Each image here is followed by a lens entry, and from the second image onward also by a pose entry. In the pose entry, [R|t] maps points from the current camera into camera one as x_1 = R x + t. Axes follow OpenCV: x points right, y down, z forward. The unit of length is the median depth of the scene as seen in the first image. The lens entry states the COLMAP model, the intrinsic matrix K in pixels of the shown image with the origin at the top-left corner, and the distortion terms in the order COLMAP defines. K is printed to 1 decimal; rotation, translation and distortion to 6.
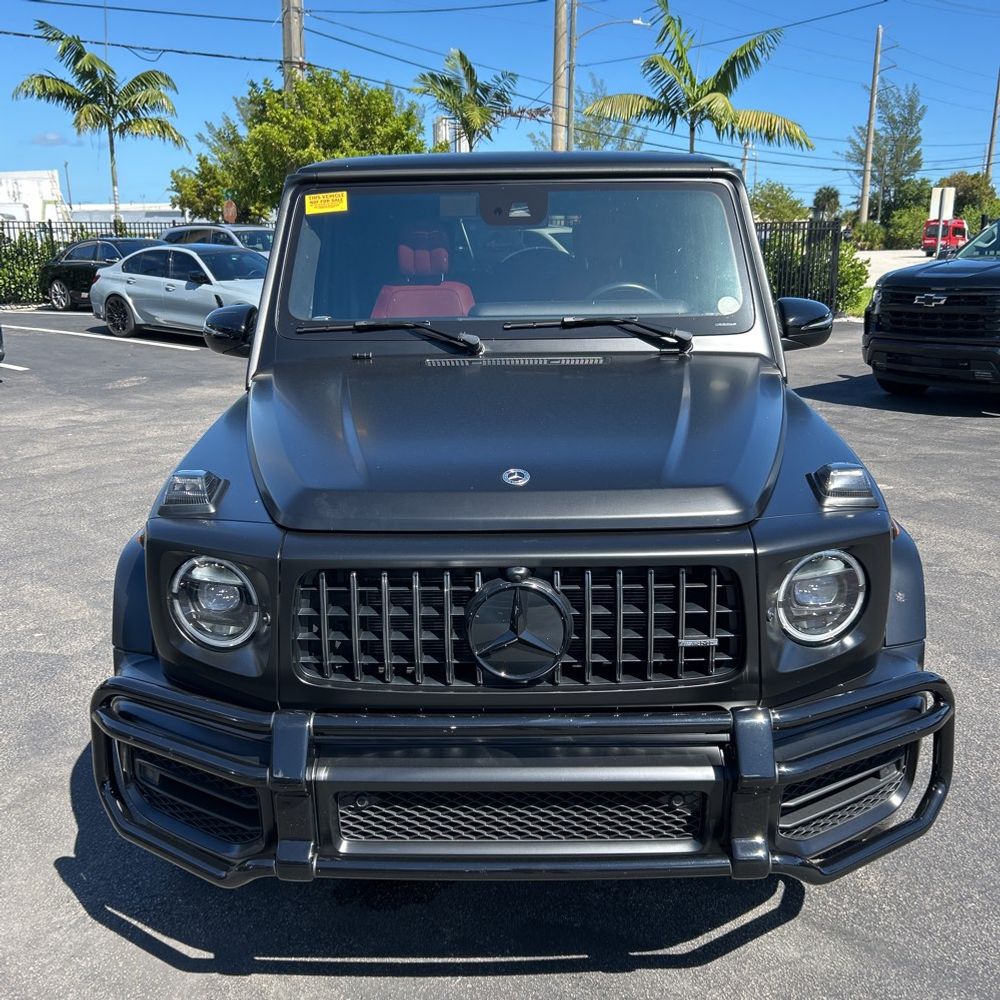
lens RADIAL K [[1008.9, 0, 501.1], [0, 1008.9, 483.2], [0, 0, 1]] dist [0.036347, -0.031910]
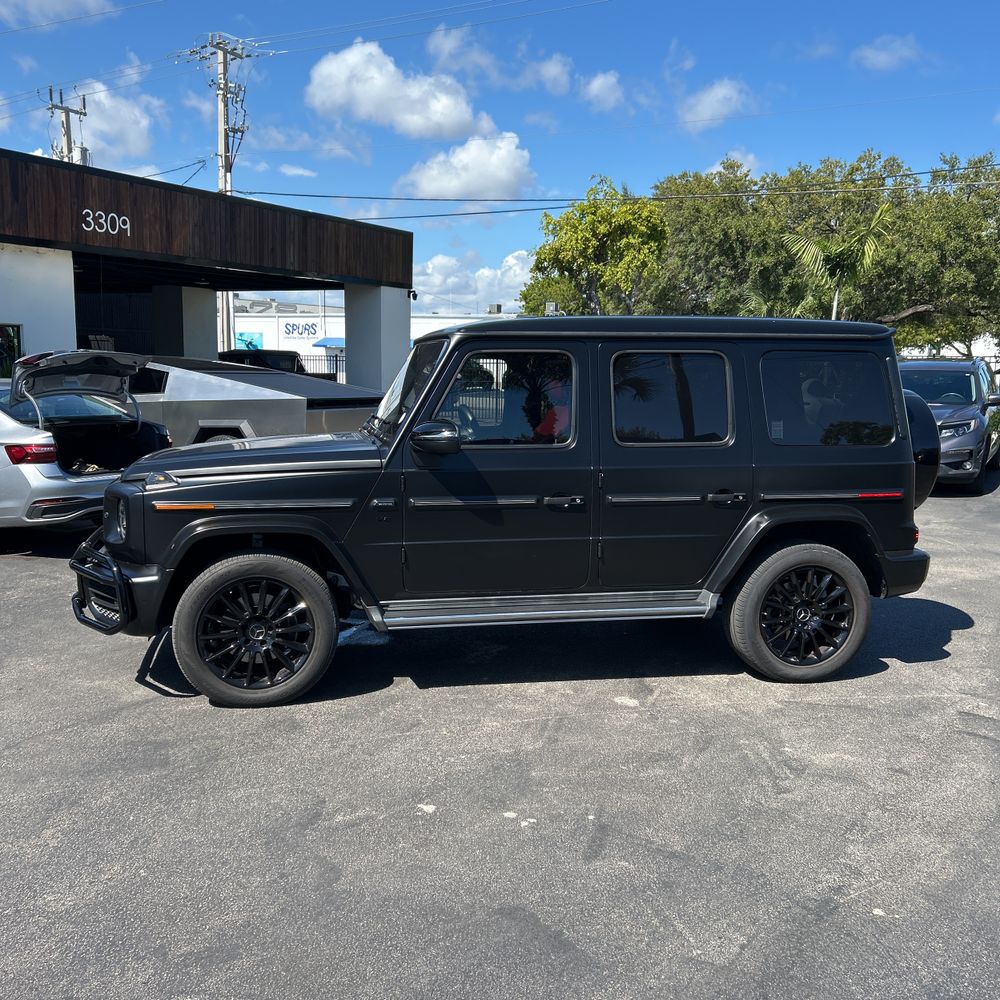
lens RADIAL K [[1008.9, 0, 501.1], [0, 1008.9, 483.2], [0, 0, 1]] dist [0.036347, -0.031910]
pose [[0.215625, 0.128517, -0.967982, 1.468439], [-0.248744, 0.965828, 0.072821, -0.191586], [0.944263, 0.225077, 0.240225, 0.651450]]
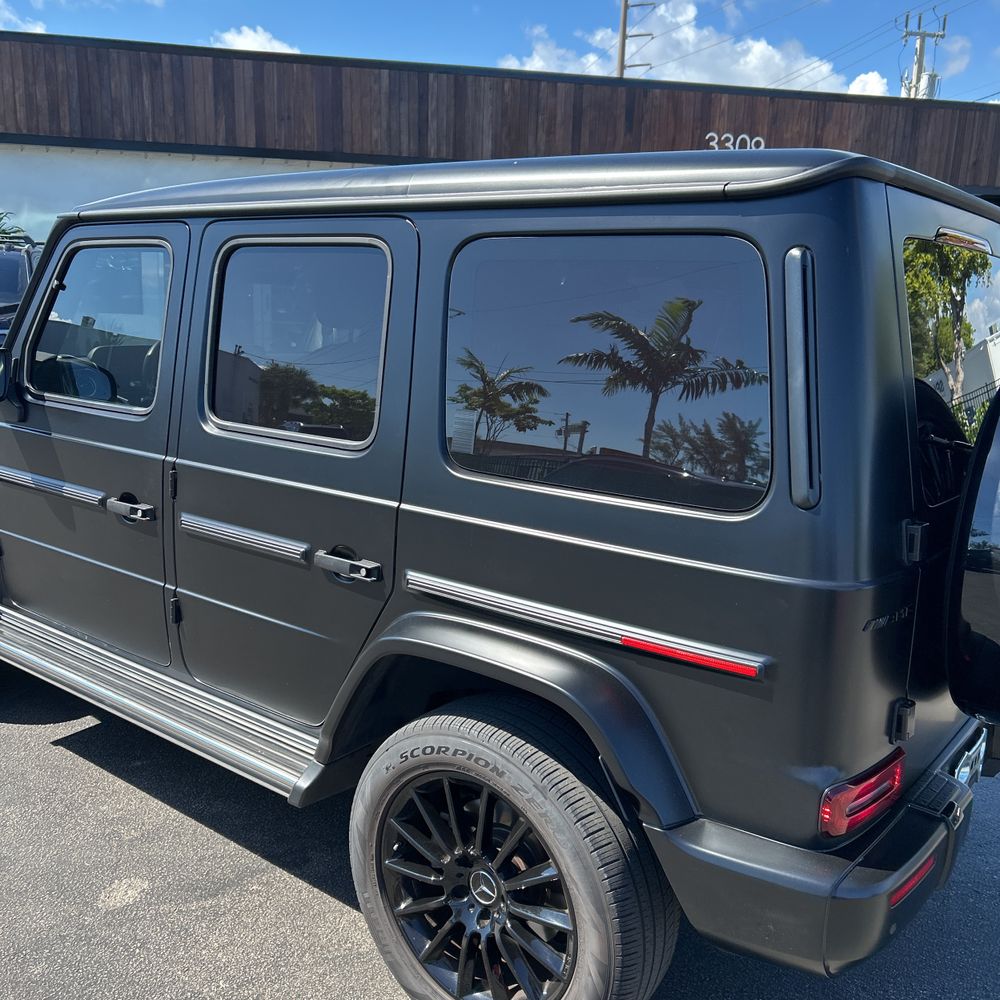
lens RADIAL K [[1019.1, 0, 490.2], [0, 1019.1, 487.0], [0, 0, 1]] dist [0.025578, -0.010189]
pose [[-0.602214, 0.139559, -0.786042, 0.661119], [-0.220437, 0.917255, 0.331739, -0.415673], [0.767298, 0.373051, -0.521620, 1.629131]]
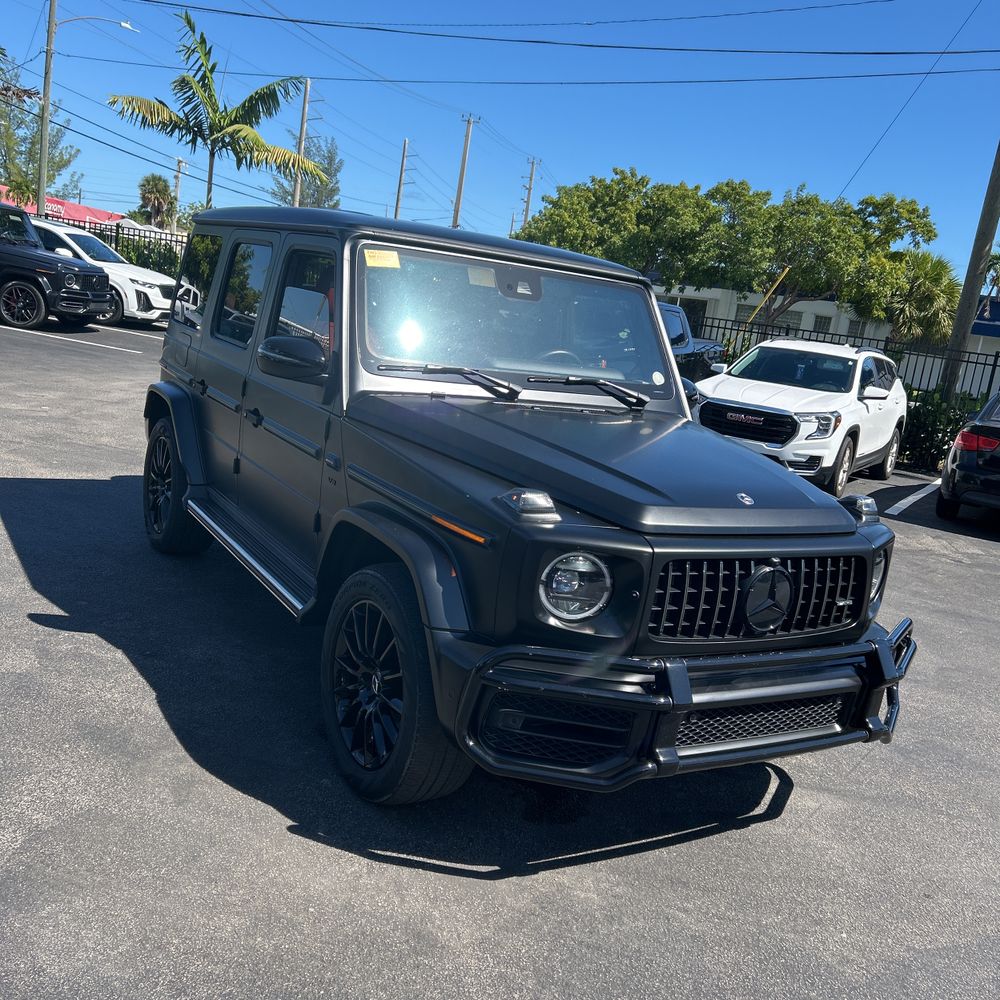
lens RADIAL K [[1019.1, 0, 490.2], [0, 1019.1, 487.0], [0, 0, 1]] dist [0.025578, -0.010189]
pose [[0.843660, 0.029920, 0.536043, -0.588496], [-0.020290, 0.999510, -0.023854, 0.010136], [-0.536494, 0.009249, 0.843854, -0.047740]]
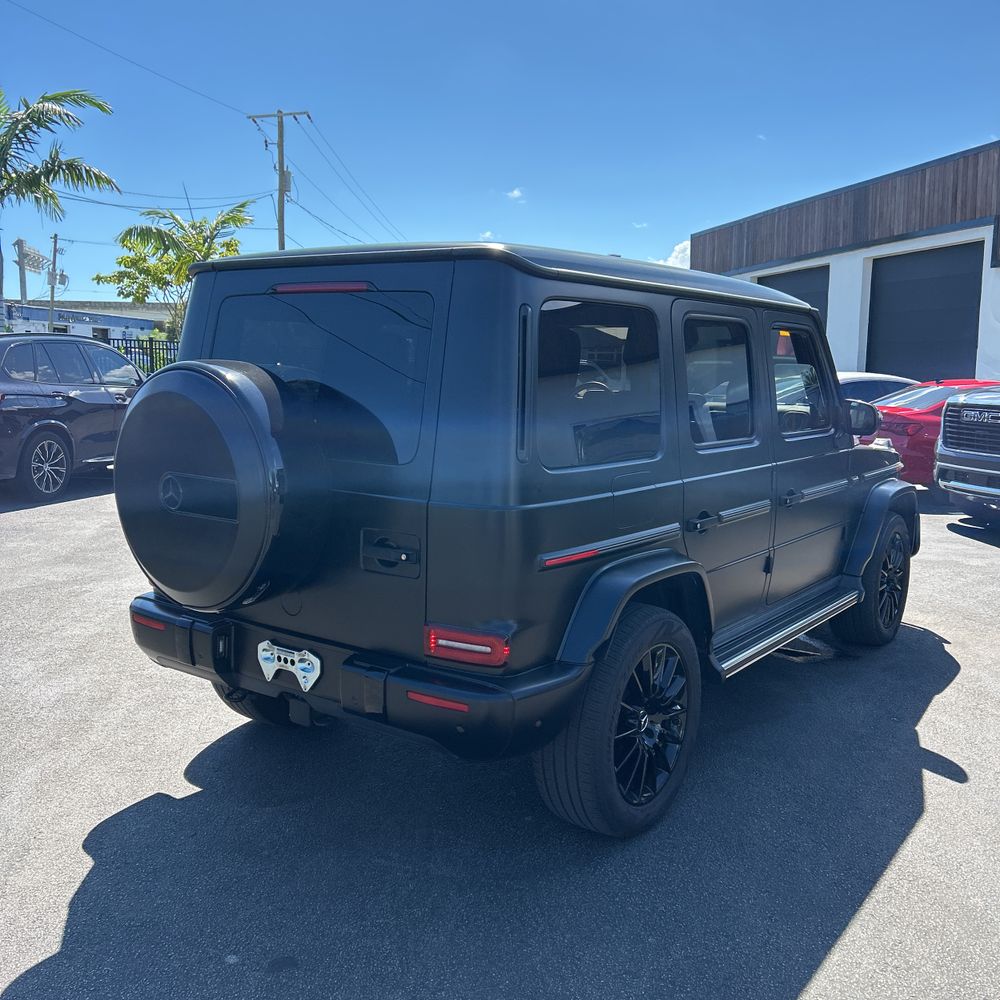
lens RADIAL K [[1024.8, 0, 503.0], [0, 1024.8, 501.0], [0, 0, 1]] dist [0.018936, -0.017326]
pose [[-0.819502, -0.078149, 0.567723, -0.586547], [0.133567, 0.937329, 0.321829, -0.497740], [-0.557294, 0.339568, -0.757705, 2.094909]]
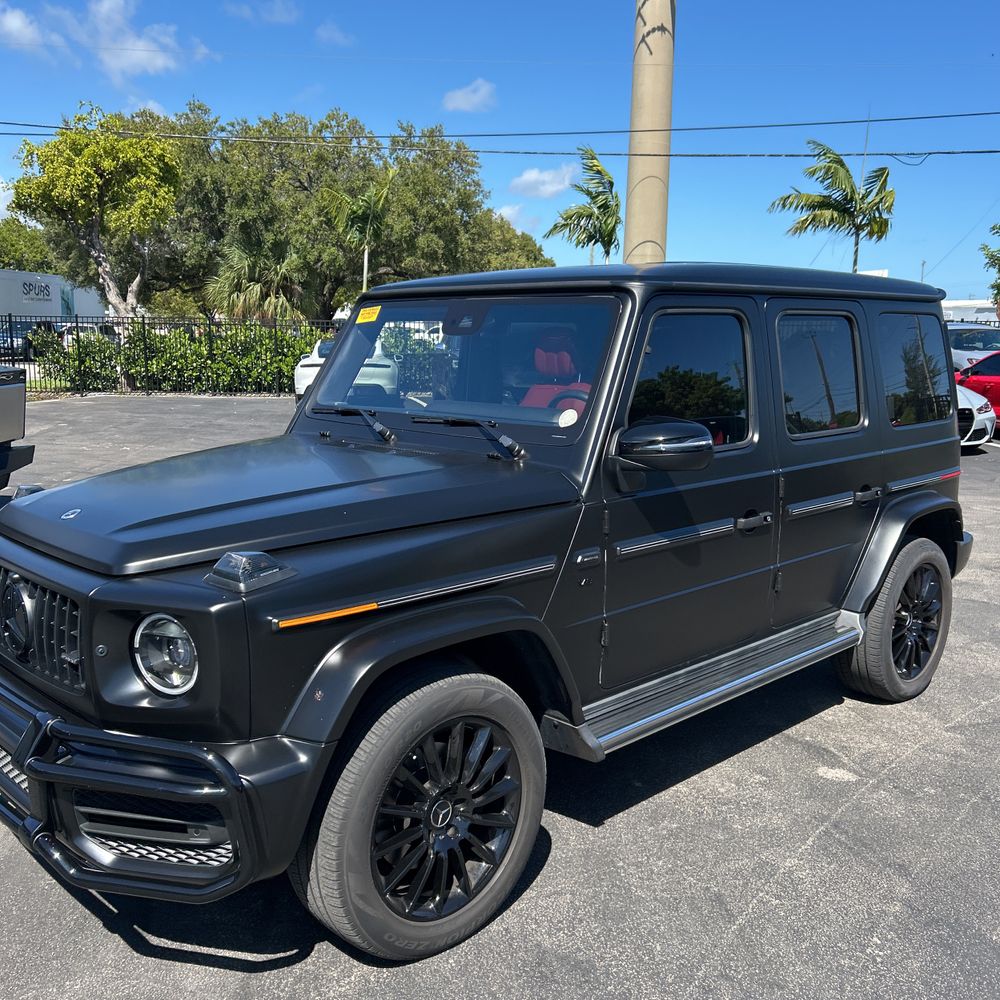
lens RADIAL K [[1008.9, 0, 501.1], [0, 1008.9, 483.2], [0, 0, 1]] dist [0.036347, -0.031910]
pose [[0.703469, 0.124727, -0.699696, 0.722694], [-0.187111, 0.982253, -0.013024, -0.074003], [0.685654, 0.140083, 0.714322, 0.209941]]
